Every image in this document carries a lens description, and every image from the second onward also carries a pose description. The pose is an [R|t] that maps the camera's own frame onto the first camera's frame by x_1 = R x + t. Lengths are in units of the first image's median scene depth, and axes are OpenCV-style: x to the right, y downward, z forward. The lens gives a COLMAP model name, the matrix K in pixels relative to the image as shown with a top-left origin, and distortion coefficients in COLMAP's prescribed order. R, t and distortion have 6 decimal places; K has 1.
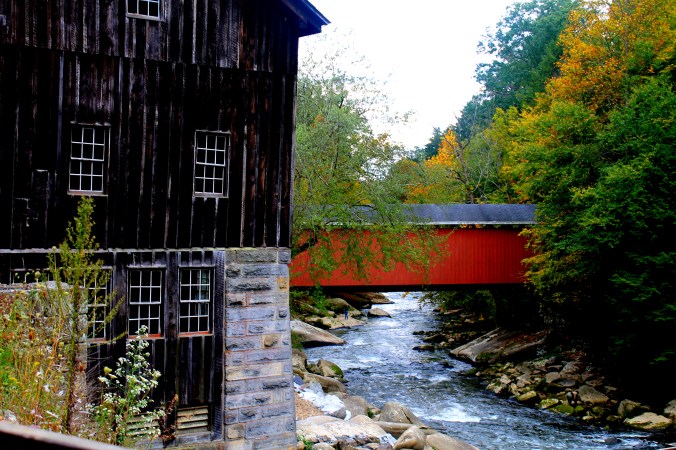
lens RADIAL K [[1259.4, 0, 338.0], [0, 1259.4, 225.0], [0, 0, 1]] dist [0.042892, 0.144836]
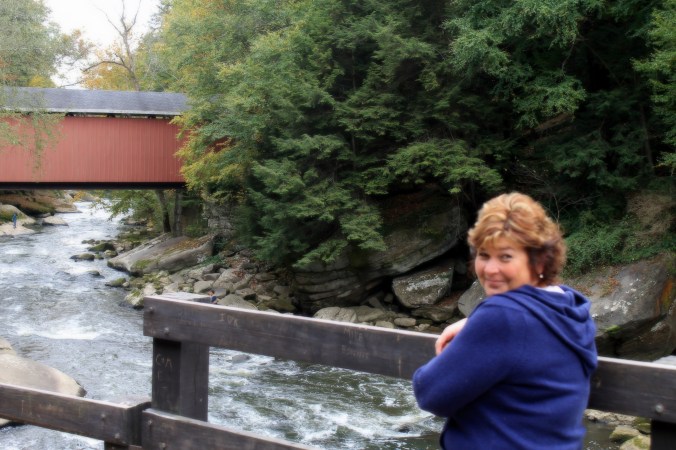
lens RADIAL K [[1259.4, 0, 338.0], [0, 1259.4, 225.0], [0, 0, 1]] dist [0.042892, 0.144836]
pose [[0.977975, 0.003862, 0.208684, 0.074391], [-0.017324, 0.997881, 0.062717, 0.020842], [-0.208000, -0.064950, 0.975970, 0.125177]]
